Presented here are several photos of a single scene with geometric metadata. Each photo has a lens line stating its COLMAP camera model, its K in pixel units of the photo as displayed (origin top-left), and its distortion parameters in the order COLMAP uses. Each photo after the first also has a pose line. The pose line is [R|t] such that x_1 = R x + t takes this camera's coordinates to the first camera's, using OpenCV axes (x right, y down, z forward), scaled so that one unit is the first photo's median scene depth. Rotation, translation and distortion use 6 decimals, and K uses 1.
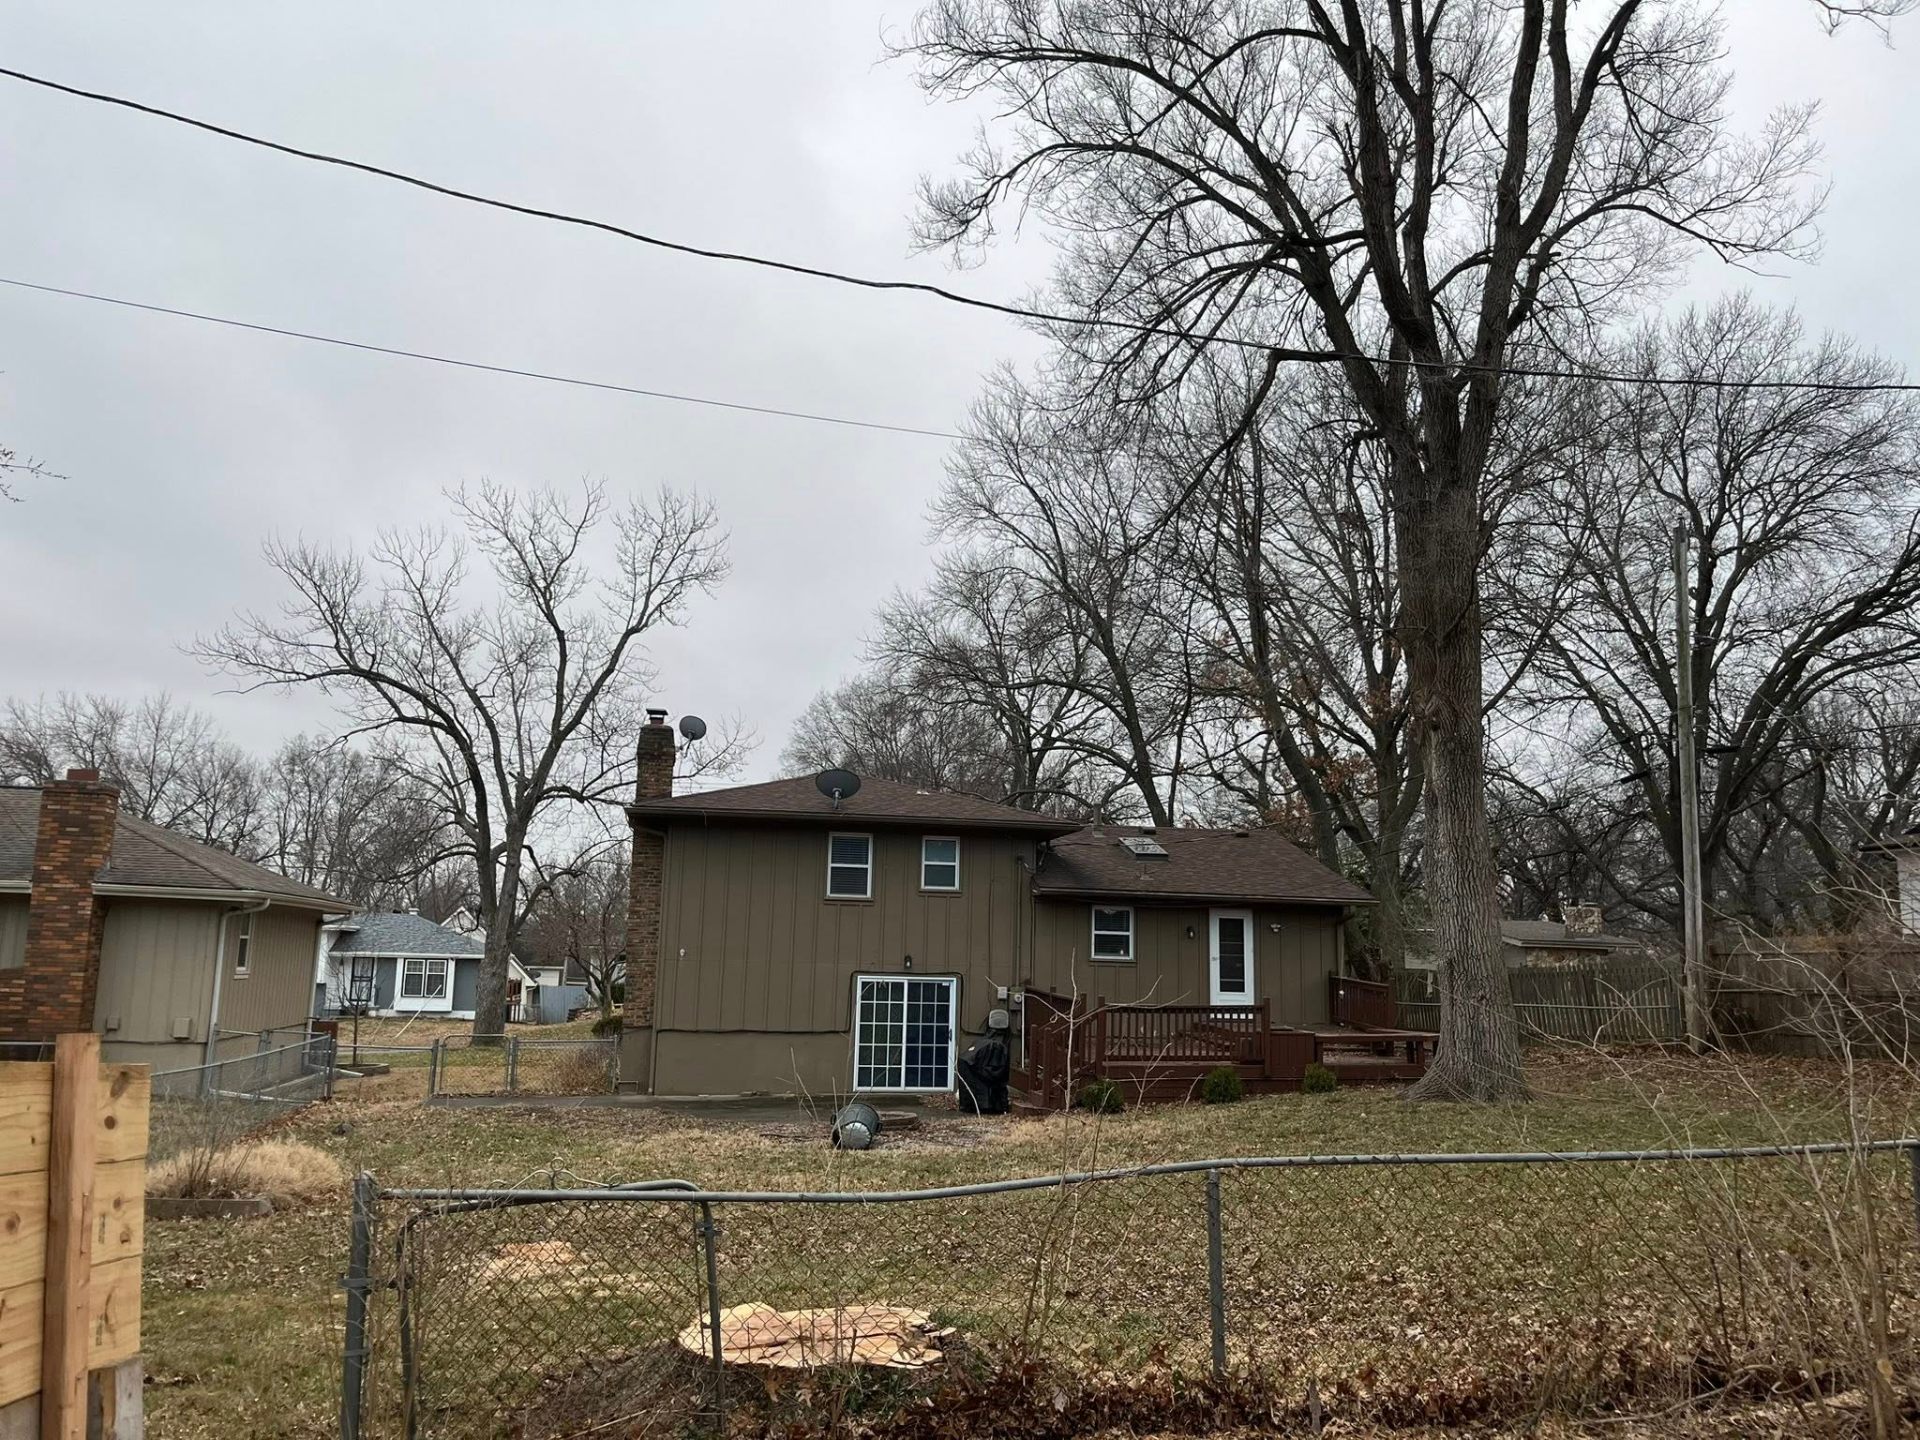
lens RADIAL K [[1493.3, 0, 960.0], [0, 1493.3, 720.0], [0, 0, 1]] dist [0.084668, -0.109640]
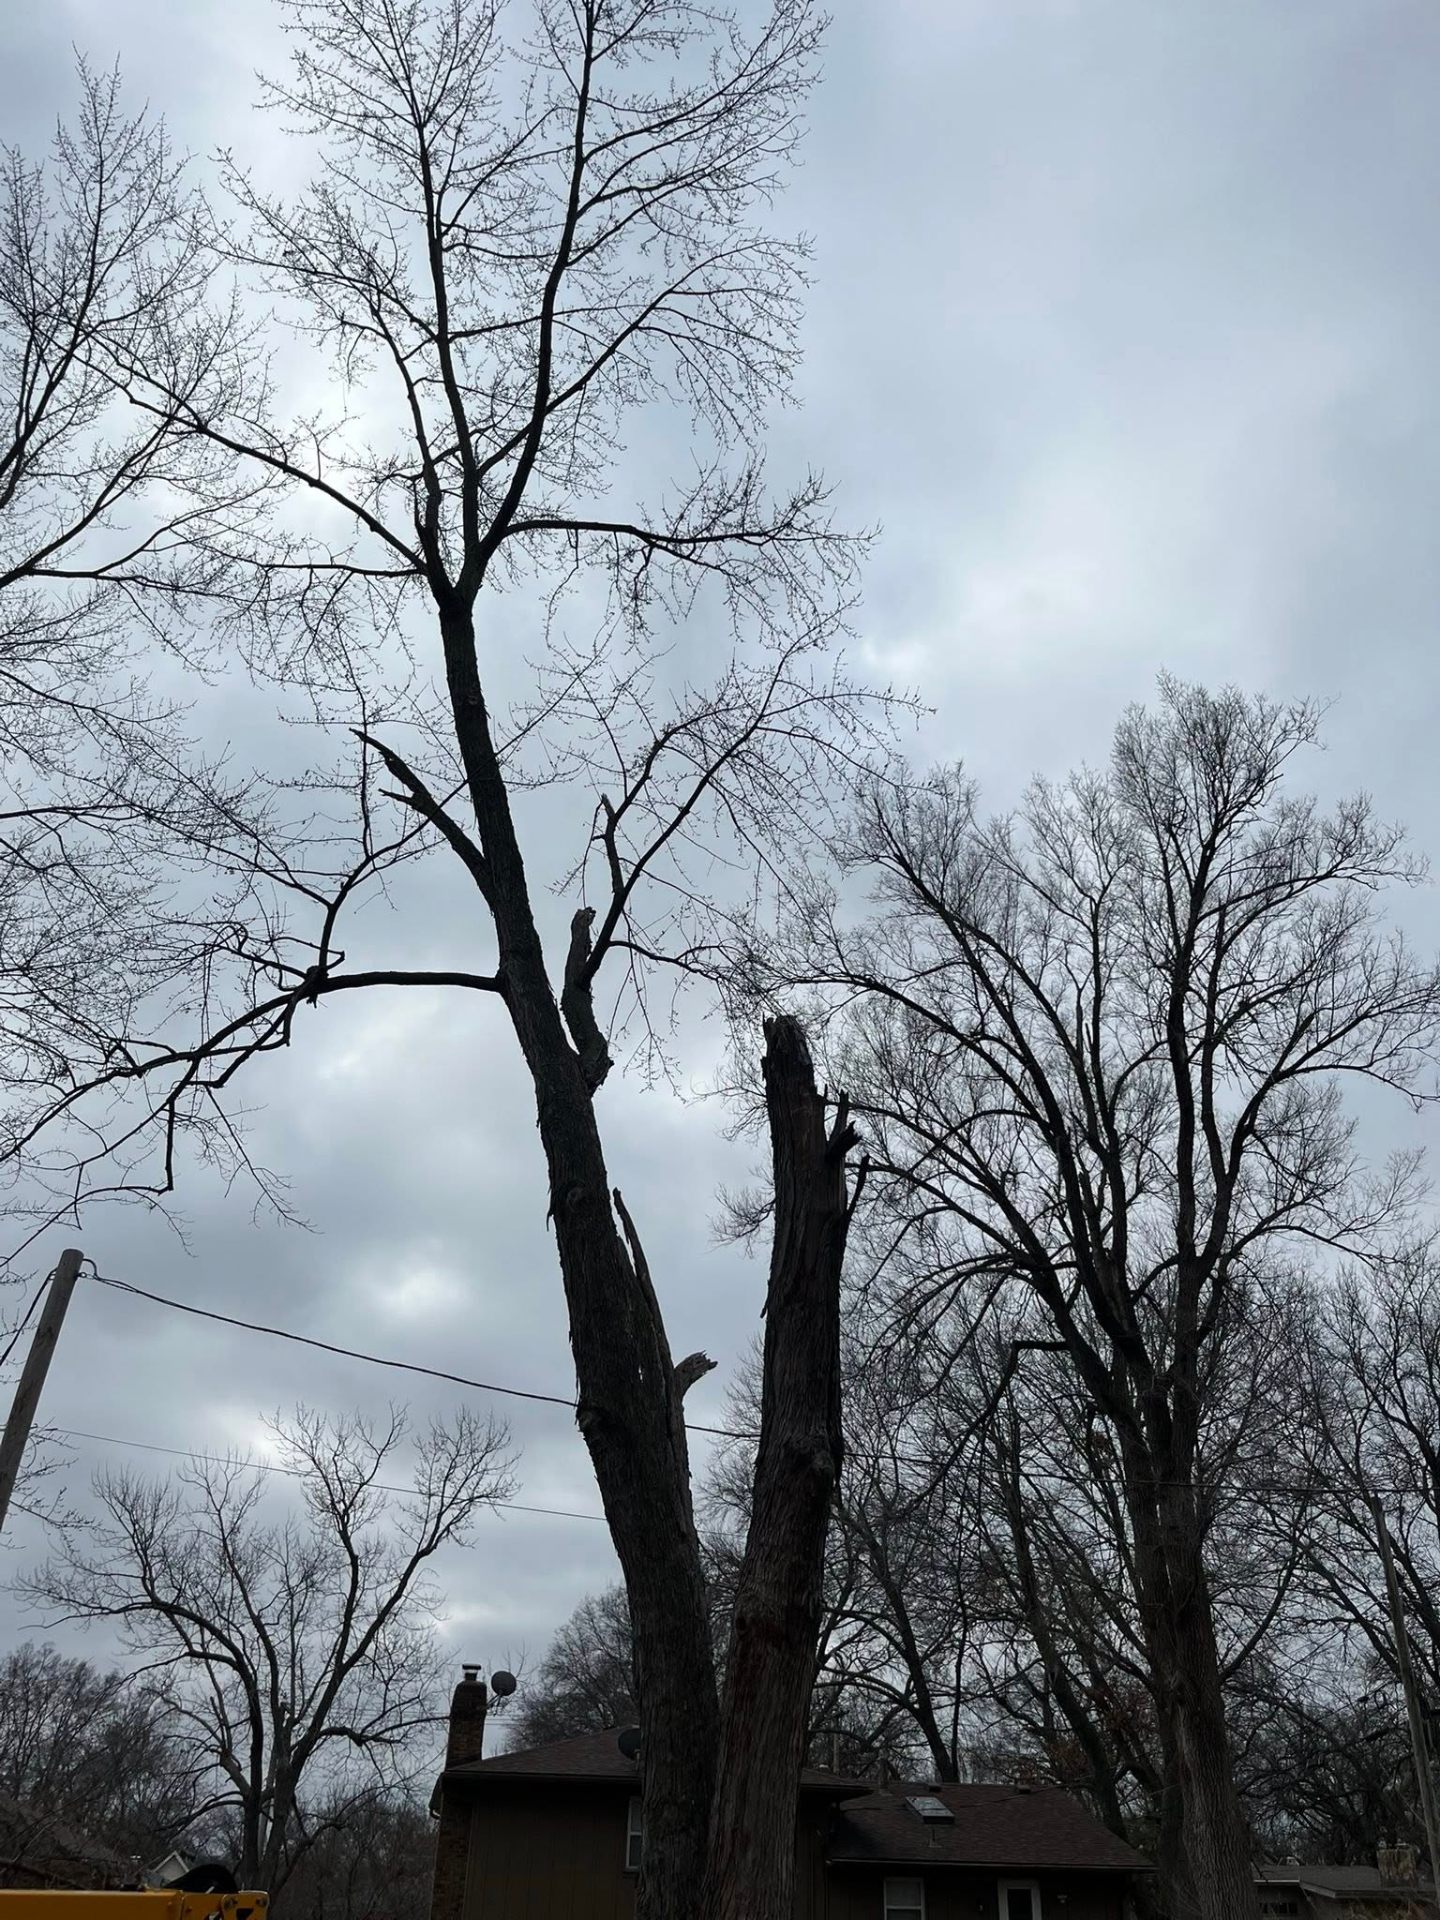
lens RADIAL K [[1493.3, 0, 737.5], [0, 1493.3, 959.4], [0, 0, 1]] dist [0.084668, -0.109640]
pose [[0.999914, 0.003644, 0.012585, -0.016582], [0.001579, 0.920023, -0.391861, -0.028723], [-0.013007, 0.391848, 0.919938, -0.124326]]
